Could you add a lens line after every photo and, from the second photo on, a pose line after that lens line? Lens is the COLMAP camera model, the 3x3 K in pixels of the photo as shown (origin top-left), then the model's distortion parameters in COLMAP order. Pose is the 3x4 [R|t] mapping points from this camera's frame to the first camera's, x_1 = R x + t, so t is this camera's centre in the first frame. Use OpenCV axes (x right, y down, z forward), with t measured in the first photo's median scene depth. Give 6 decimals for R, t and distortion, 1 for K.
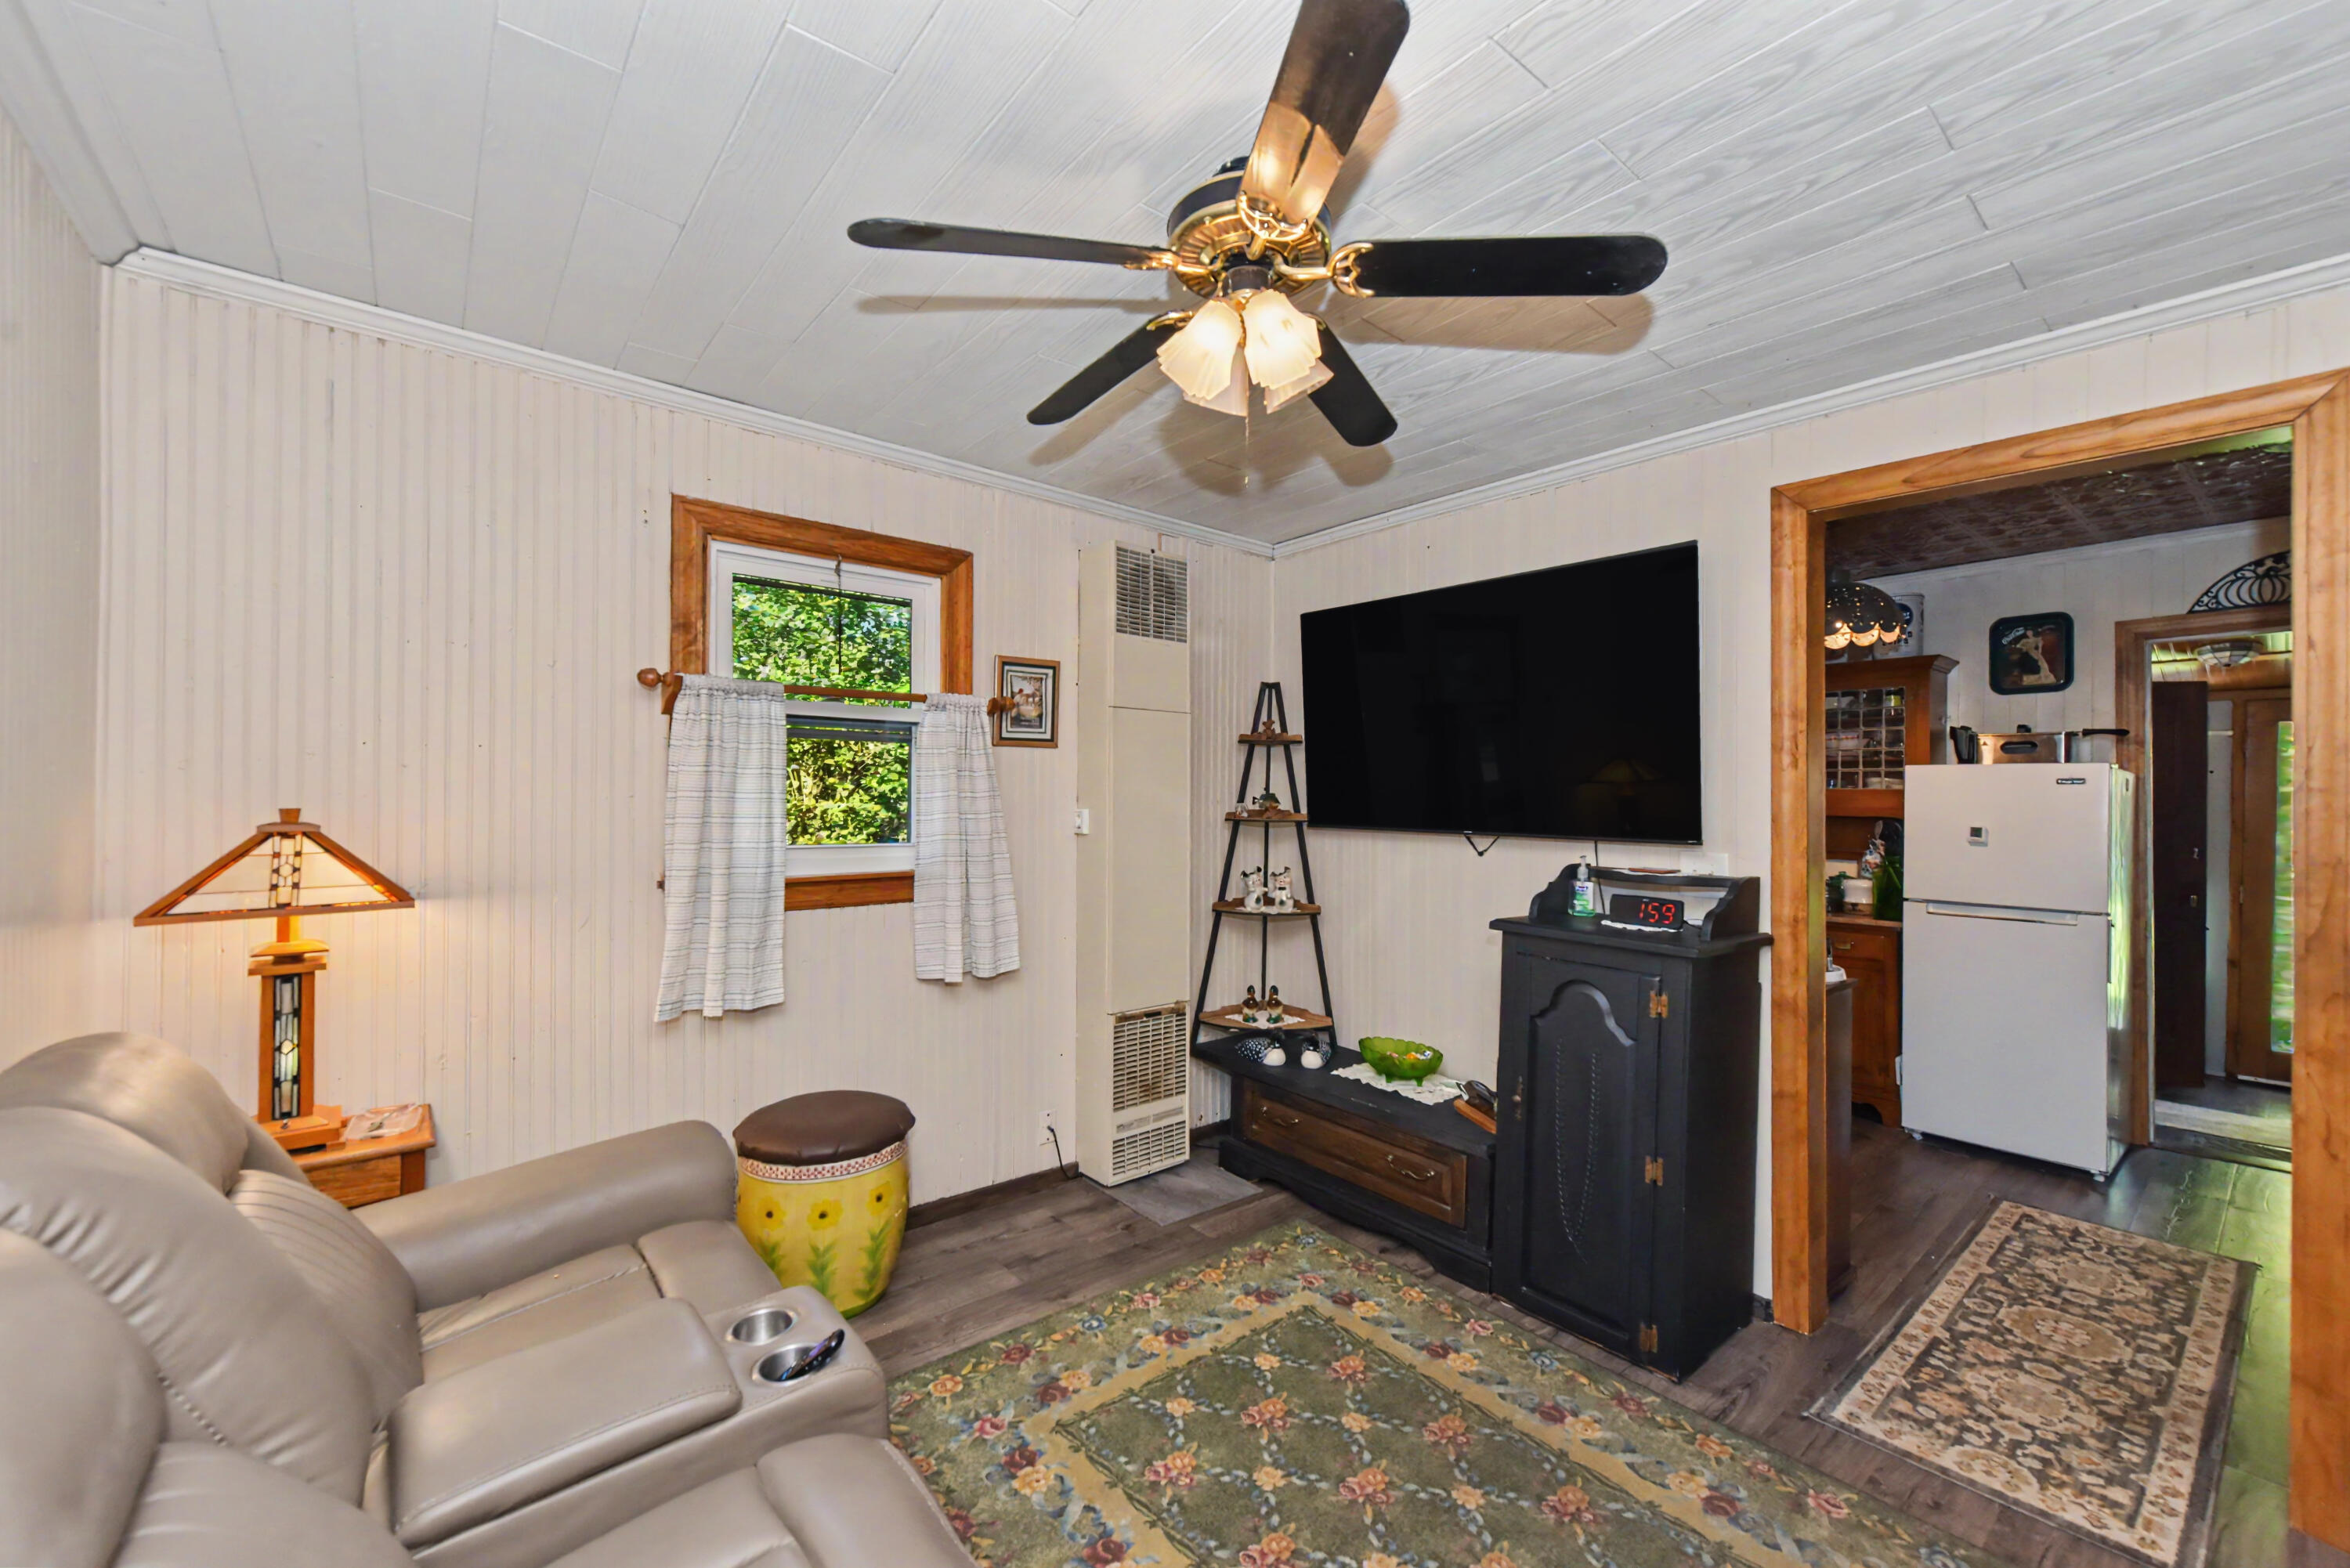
lens RADIAL K [[958.4, 0, 1168.2], [0, 958.4, 780.5], [0, 0, 1]] dist [0.000399, 0.000072]
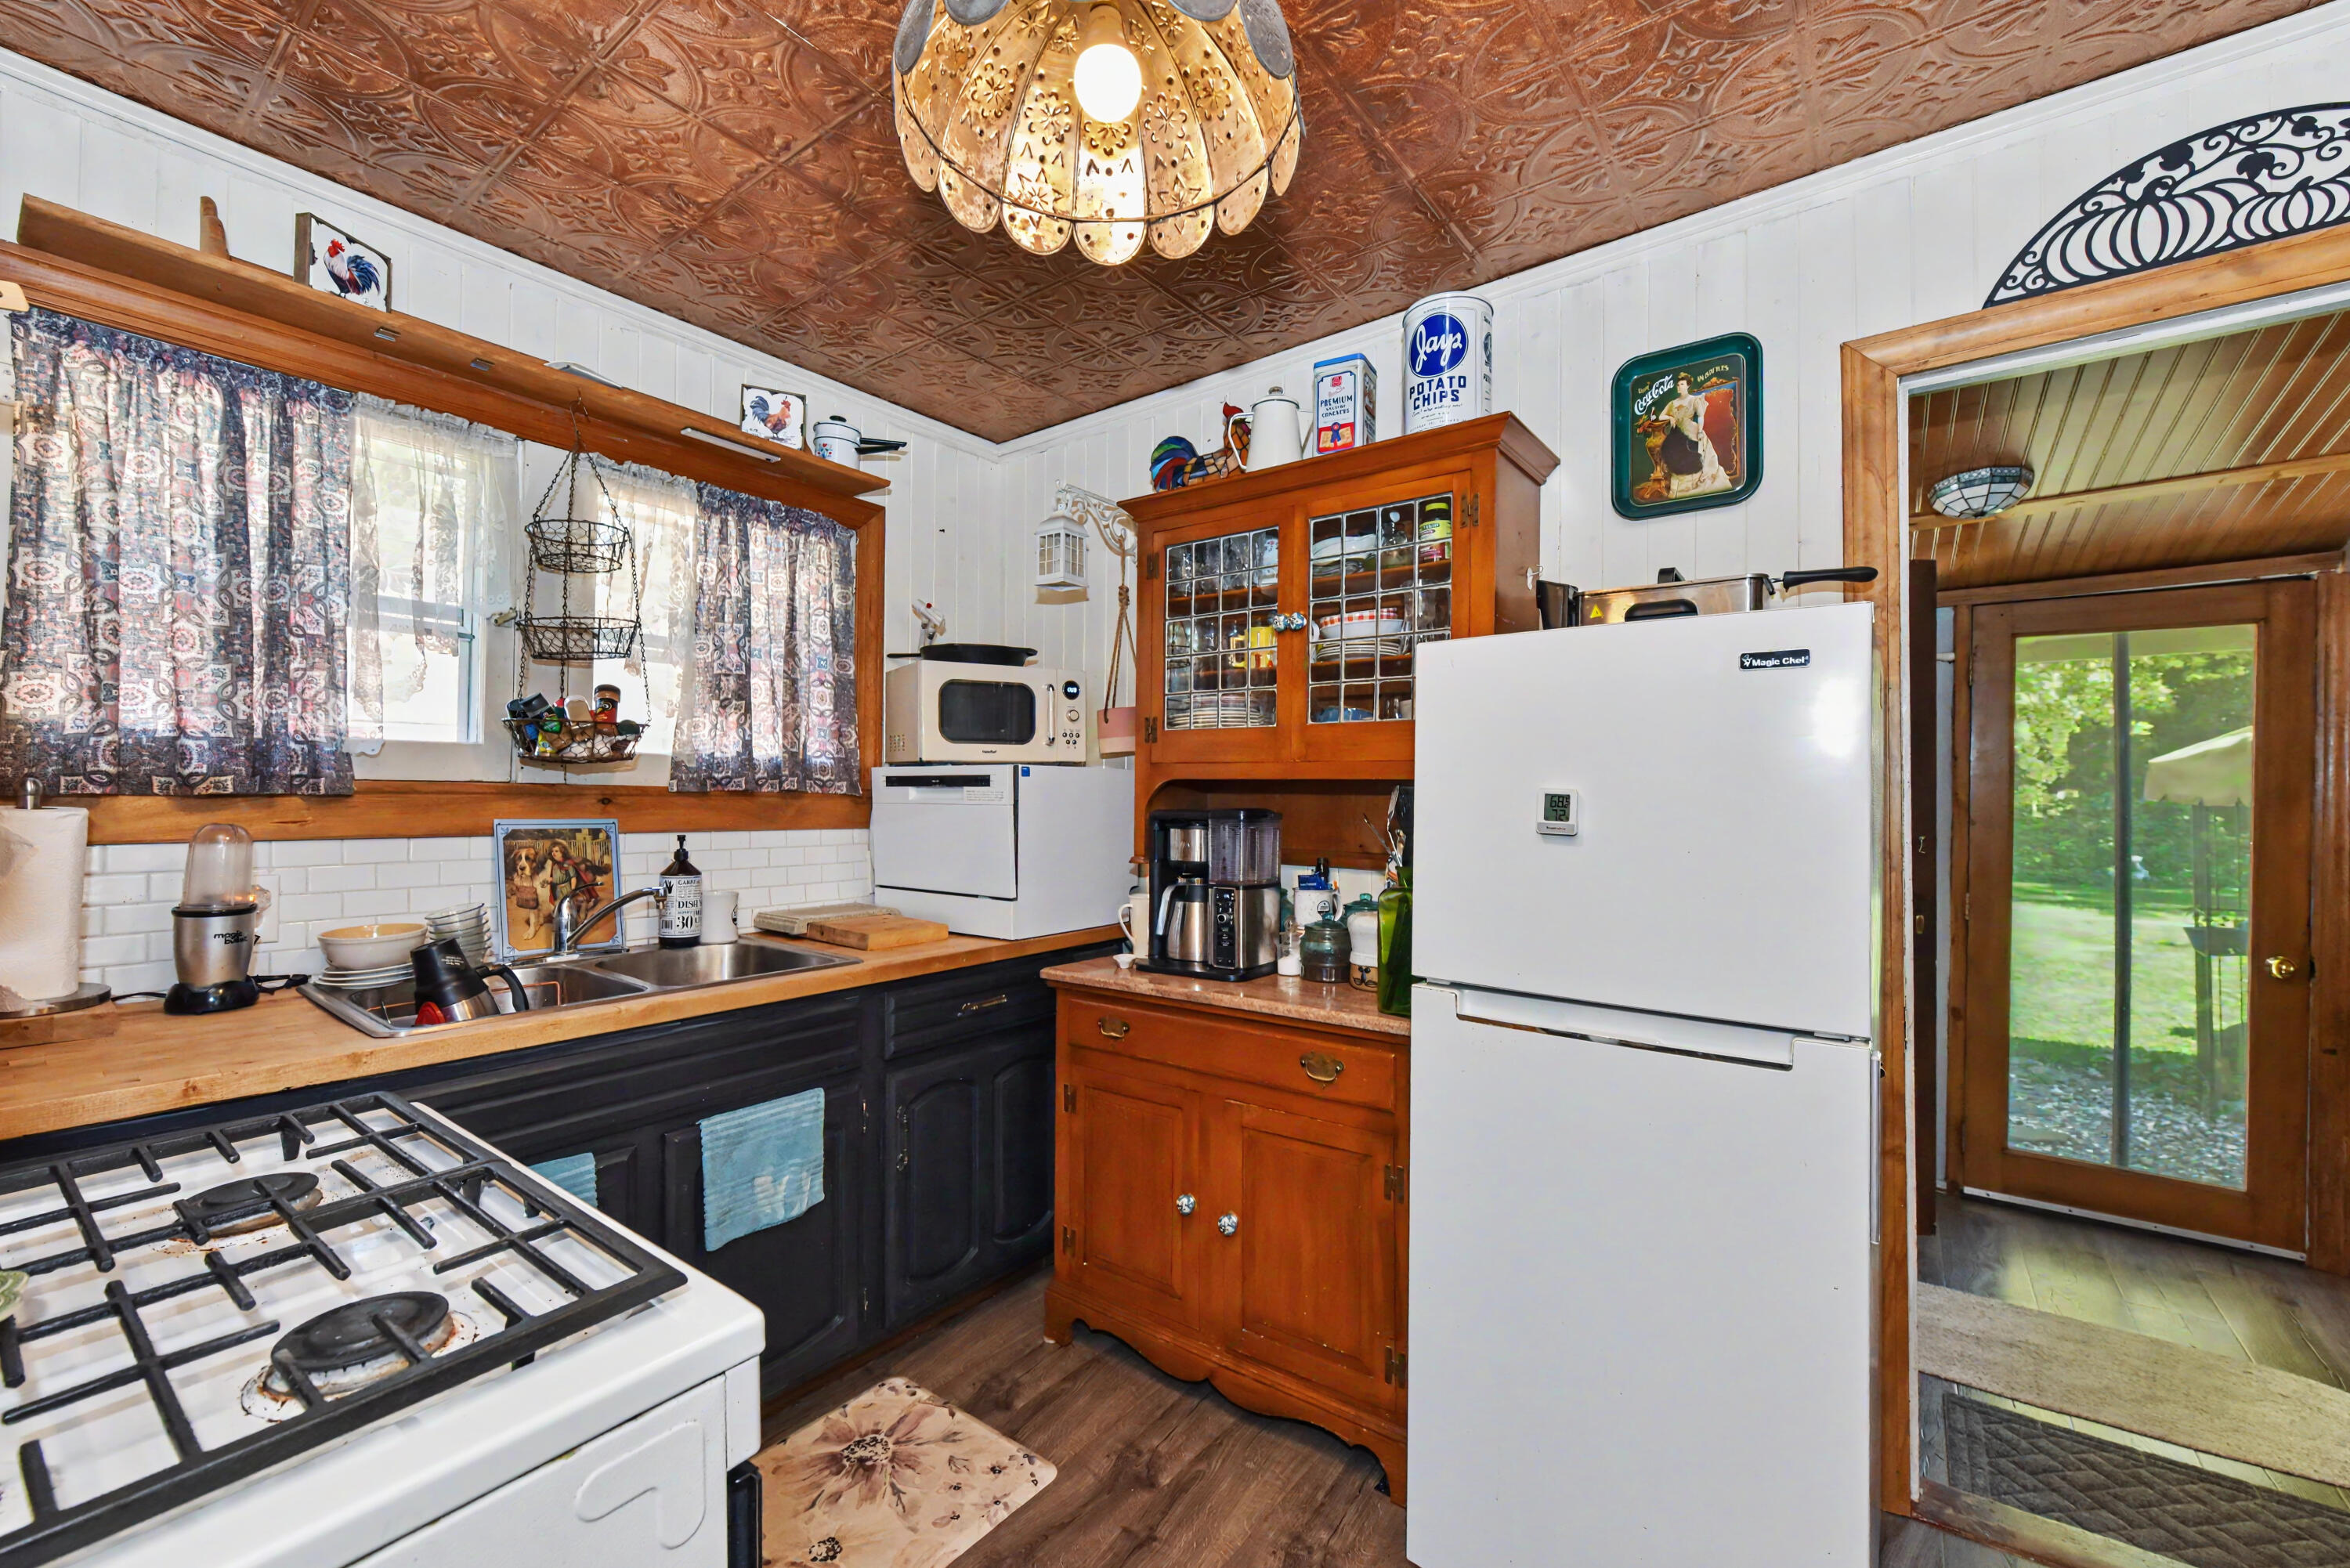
lens RADIAL K [[958.4, 0, 1180.0], [0, 958.4, 771.0], [0, 0, 1]] dist [0.000399, 0.000072]
pose [[0.971947, 0.000757, 0.235201, 0.559033], [-0.000204, 0.999997, -0.002376, 0.037031], [-0.235202, 0.002261, 0.971944, 0.613300]]
